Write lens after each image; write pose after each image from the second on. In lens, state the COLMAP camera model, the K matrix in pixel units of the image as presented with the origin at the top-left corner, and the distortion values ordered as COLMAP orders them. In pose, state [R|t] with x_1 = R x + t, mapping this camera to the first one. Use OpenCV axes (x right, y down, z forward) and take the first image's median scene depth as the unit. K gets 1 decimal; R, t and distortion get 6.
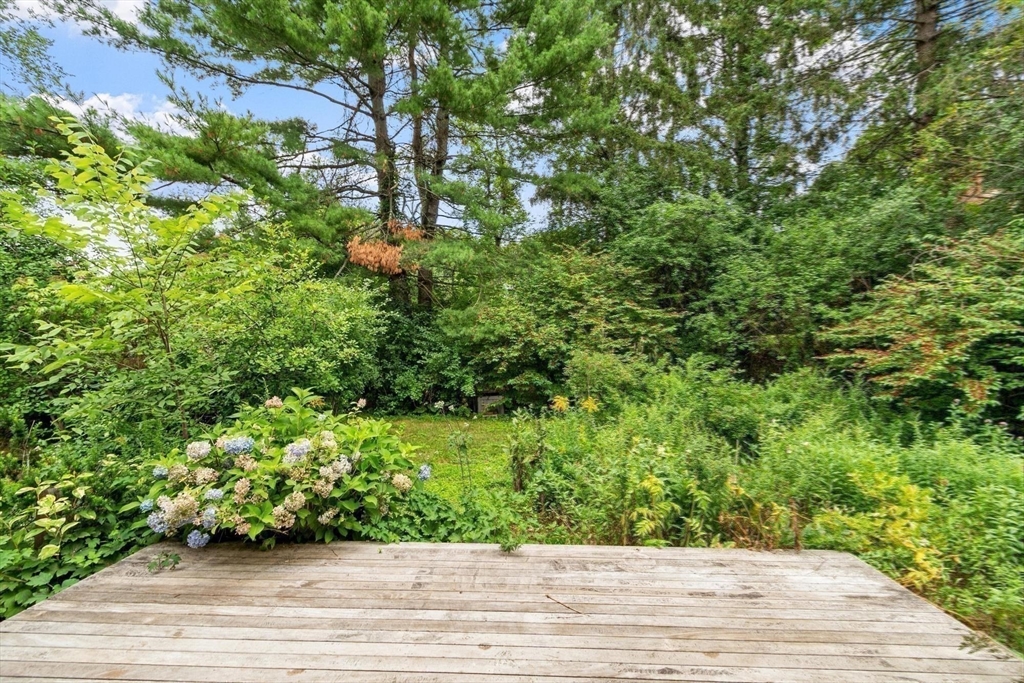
lens RADIAL K [[449.1, 0, 511.3], [0, 449.1, 346.9], [0, 0, 1]] dist [0.001190, -0.000174]
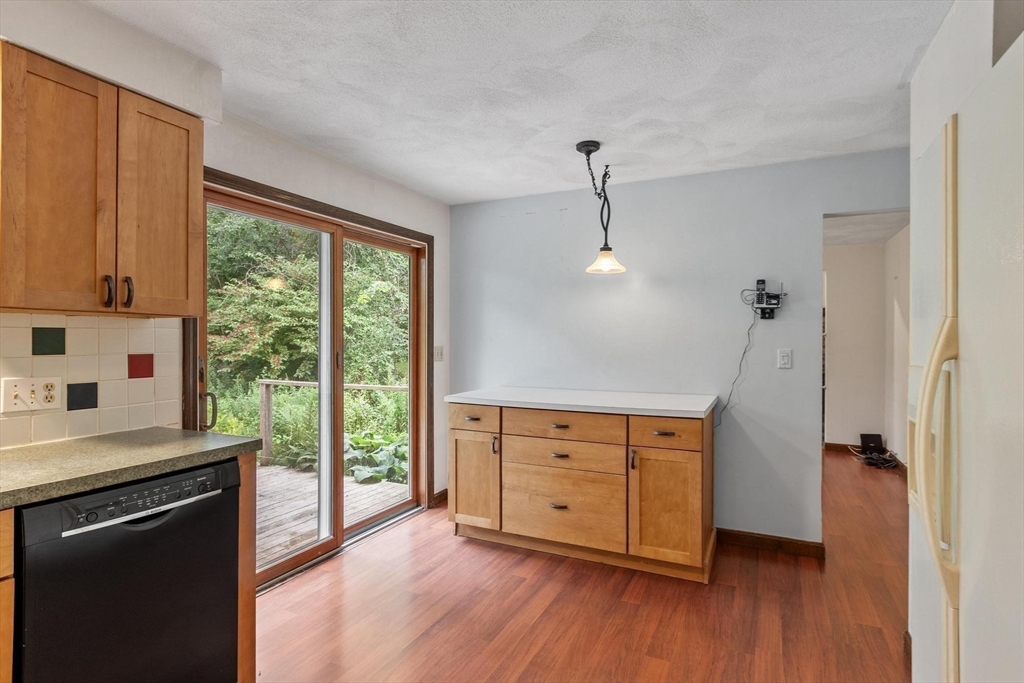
lens RADIAL K [[523.1, 0, 510.6], [0, 523.1, 338.6], [0, 0, 1]] dist [0.005173, 0.000000]
pose [[0.403730, 0.003670, 0.914871, -0.235232], [-0.009661, 0.999953, 0.000252, 0.006609], [-0.914827, -0.008940, 0.403746, -0.366589]]
